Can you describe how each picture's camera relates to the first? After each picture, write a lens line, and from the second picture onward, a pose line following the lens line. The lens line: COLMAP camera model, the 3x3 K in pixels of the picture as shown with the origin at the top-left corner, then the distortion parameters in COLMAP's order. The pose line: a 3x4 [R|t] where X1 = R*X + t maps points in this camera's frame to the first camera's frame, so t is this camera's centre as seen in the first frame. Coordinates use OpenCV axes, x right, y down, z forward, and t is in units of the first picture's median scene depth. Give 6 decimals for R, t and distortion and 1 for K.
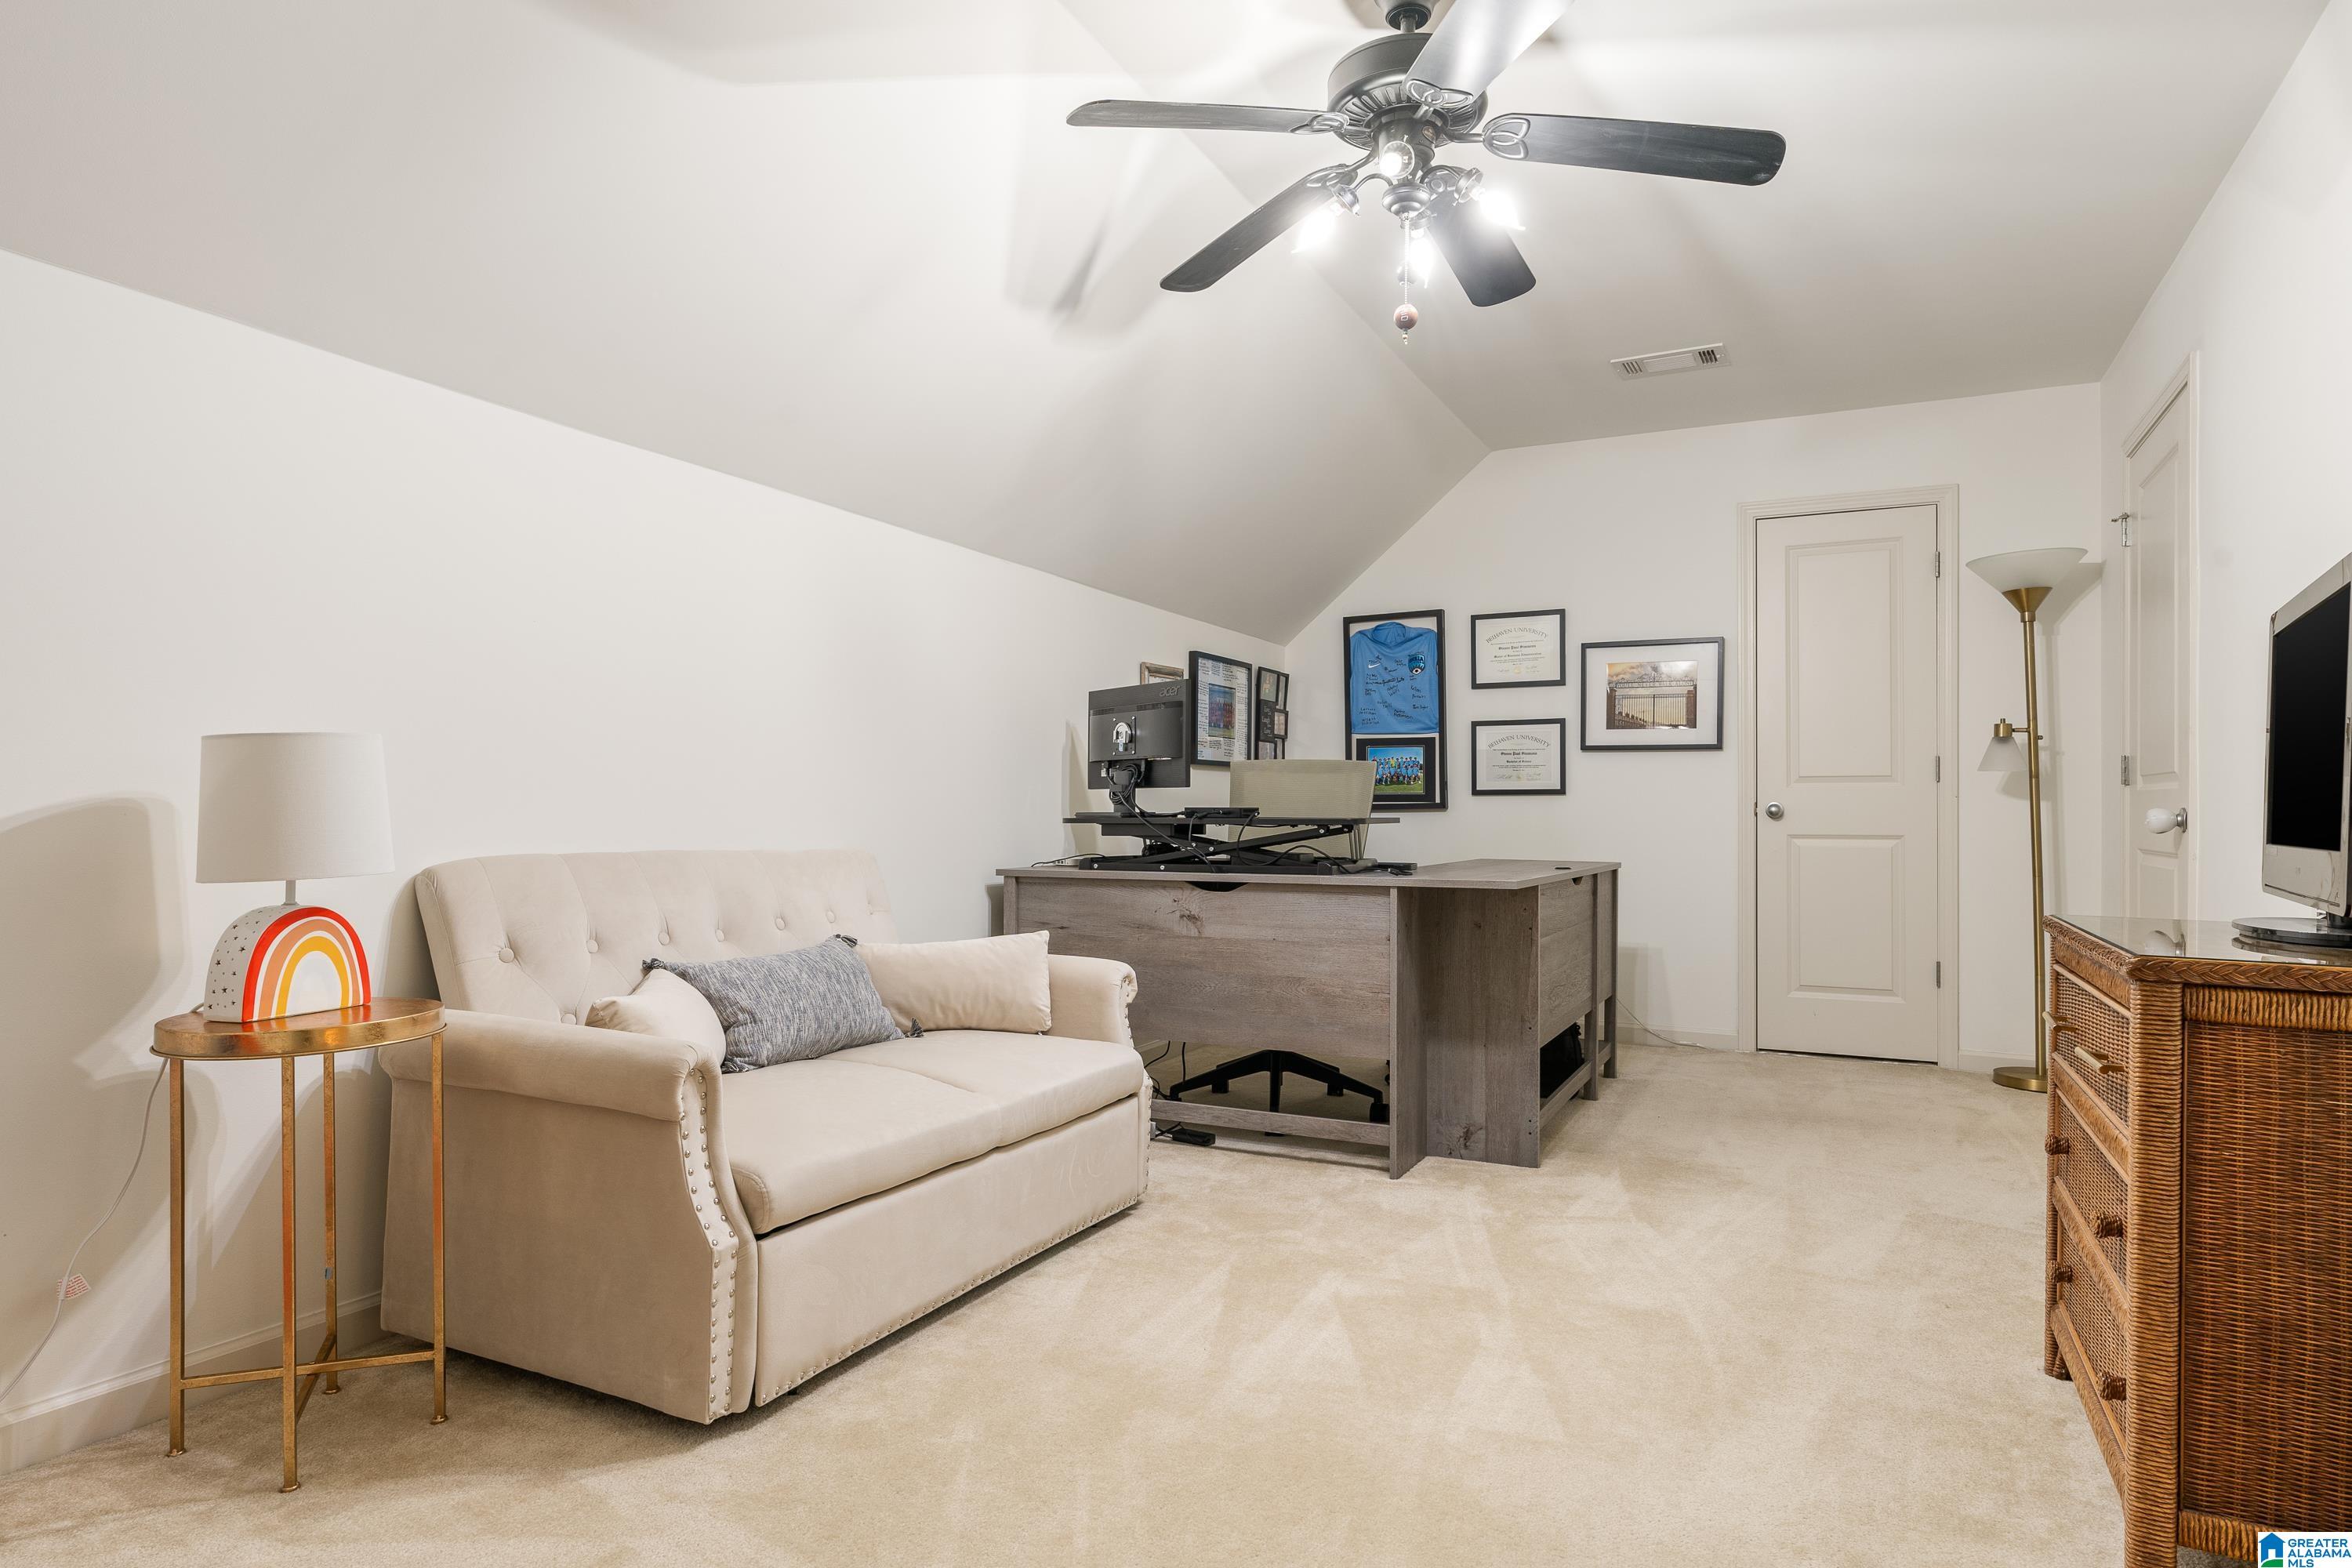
lens RADIAL K [[1333.0, 0, 1182.2], [0, 1333.0, 802.5], [0, 0, 1]] dist [0.000865, -0.001658]
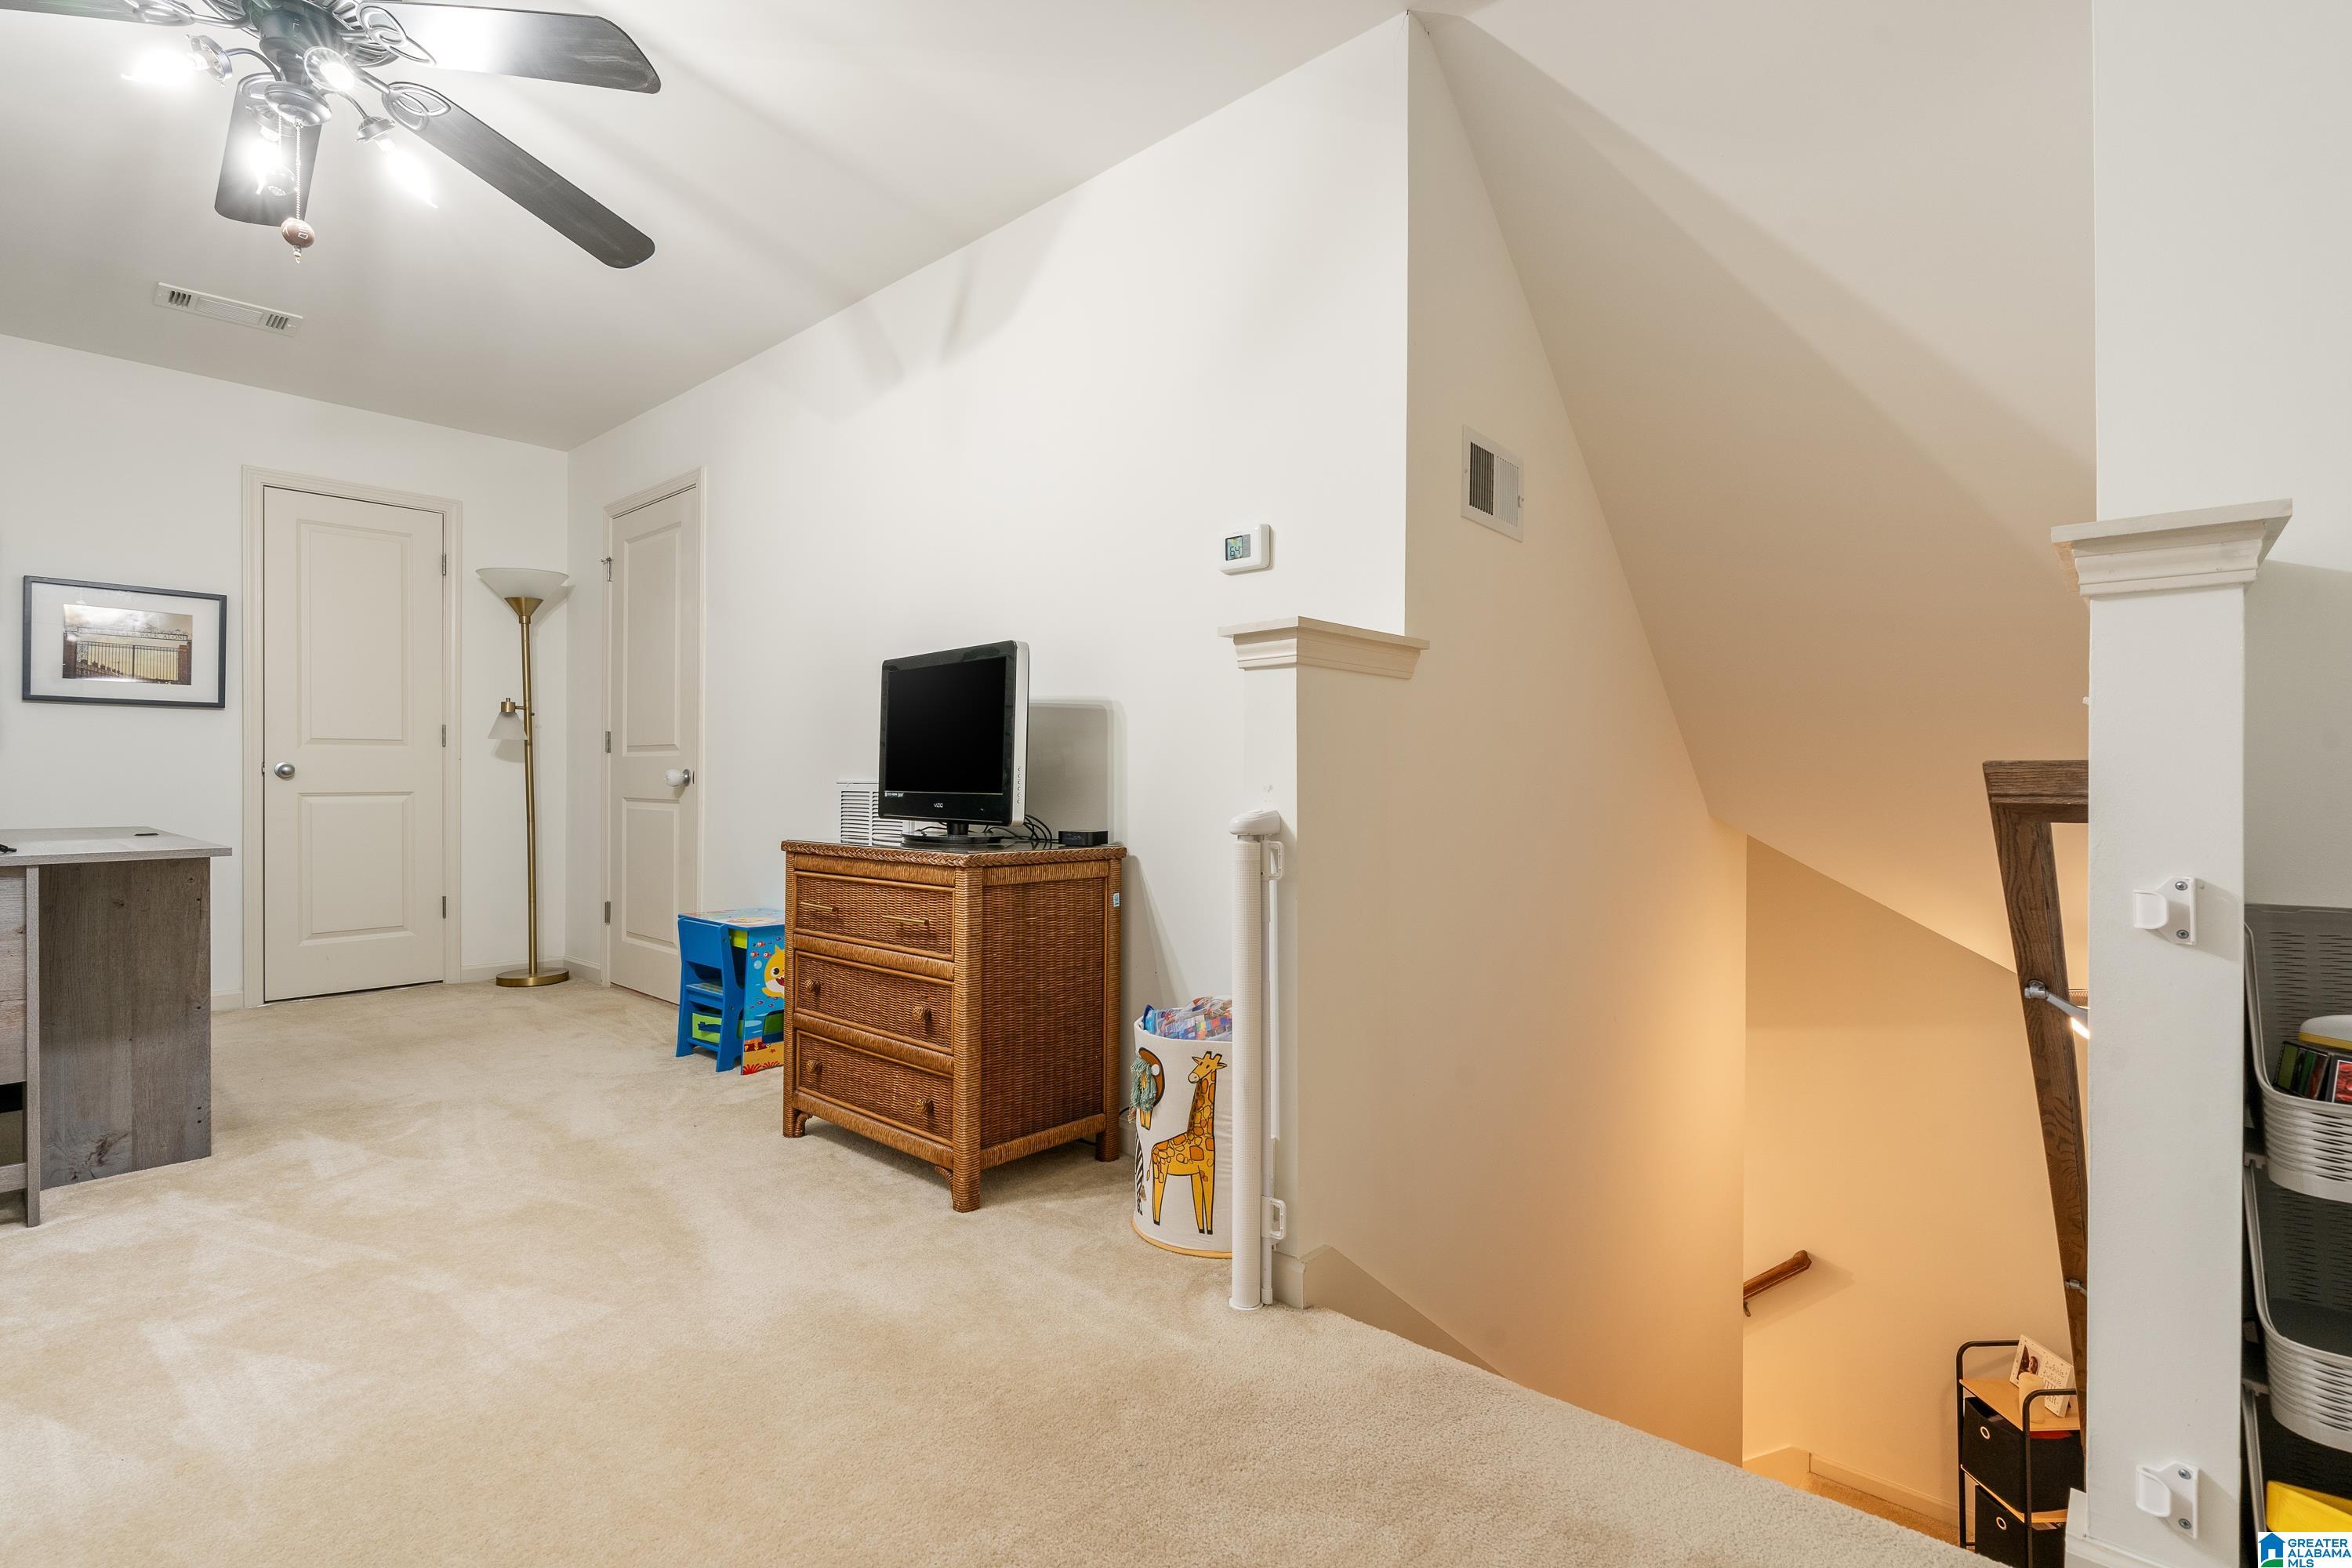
lens RADIAL K [[1080.4, 0, 1180.3], [0, 1080.4, 784.1], [0, 0, 1]] dist [-0.010130, 0.002082]
pose [[0.258881, -0.011655, 0.965839, -0.272544], [-0.007979, 0.999867, 0.014205, -0.000841], [-0.965876, -0.011384, 0.258753, 0.153950]]
